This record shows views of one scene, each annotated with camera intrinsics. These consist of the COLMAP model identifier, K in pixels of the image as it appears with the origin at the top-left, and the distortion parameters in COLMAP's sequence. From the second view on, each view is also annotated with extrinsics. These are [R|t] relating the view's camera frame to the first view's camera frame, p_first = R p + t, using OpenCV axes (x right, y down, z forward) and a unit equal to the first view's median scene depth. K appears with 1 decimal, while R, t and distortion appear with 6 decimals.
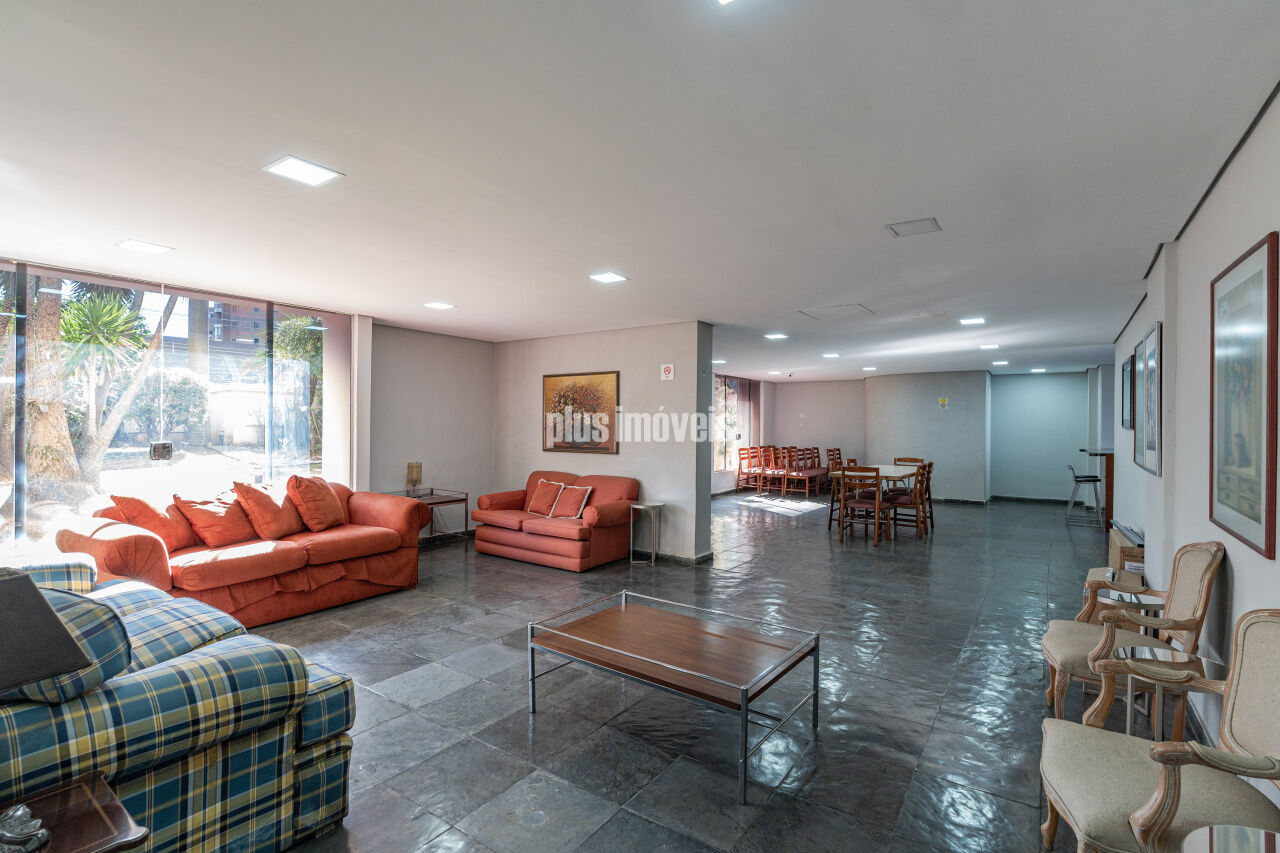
lens RADIAL K [[587.2, 0, 637.3], [0, 587.2, 427.2], [0, 0, 1]] dist [-0.018408, -0.000118]
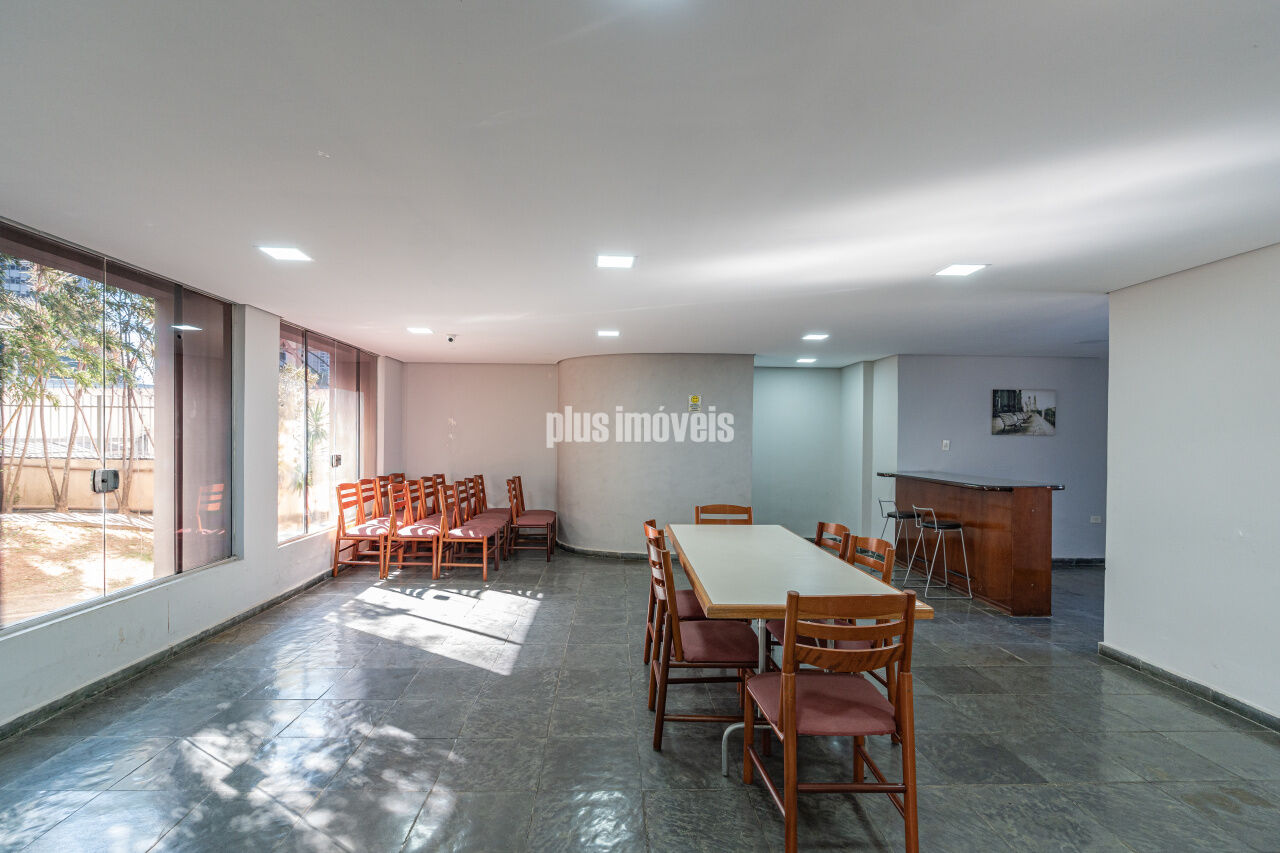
lens RADIAL K [[587.2, 0, 632.6], [0, 587.2, 438.3], [0, 0, 1]] dist [-0.018408, -0.000118]
pose [[0.789835, -0.001255, 0.613318, 0.070072], [-0.000146, 0.999997, 0.002233, -0.003855], [-0.613319, -0.001853, 0.789833, 0.472383]]
